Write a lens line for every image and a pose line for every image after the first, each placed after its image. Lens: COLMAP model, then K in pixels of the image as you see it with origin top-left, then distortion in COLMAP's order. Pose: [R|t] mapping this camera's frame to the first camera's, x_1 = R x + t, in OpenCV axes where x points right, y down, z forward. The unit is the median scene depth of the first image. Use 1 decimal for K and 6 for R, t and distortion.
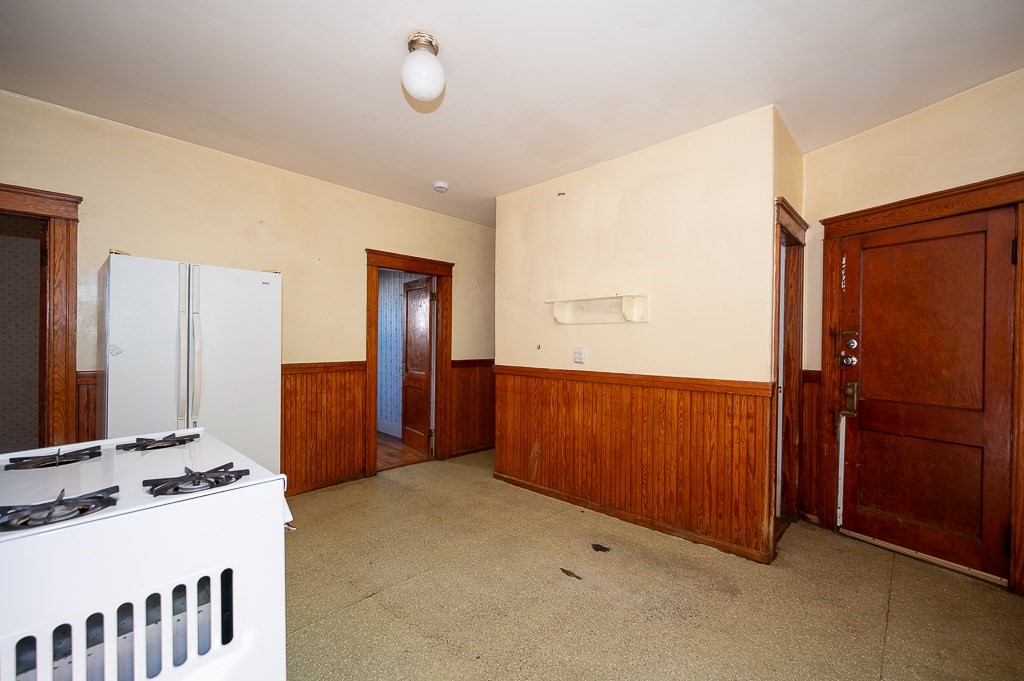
lens RADIAL K [[428.1, 0, 512.0], [0, 428.1, 340.5], [0, 0, 1]] dist [0.001201, 0.000413]
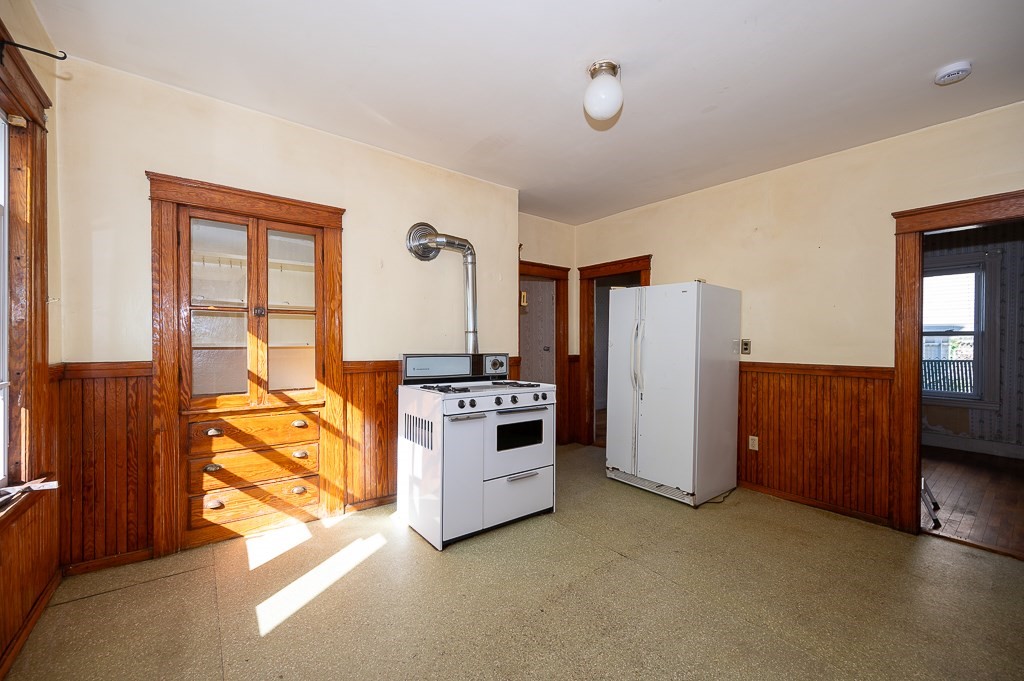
lens RADIAL K [[410.3, 0, 515.2], [0, 410.3, 341.3], [0, 0, 1]] dist [-0.000711, -0.000162]
pose [[-0.154462, -0.001306, -0.987998, 0.473870], [-0.005758, 0.999983, -0.000422, 0.007657], [0.987982, 0.005623, -0.154467, 0.506330]]
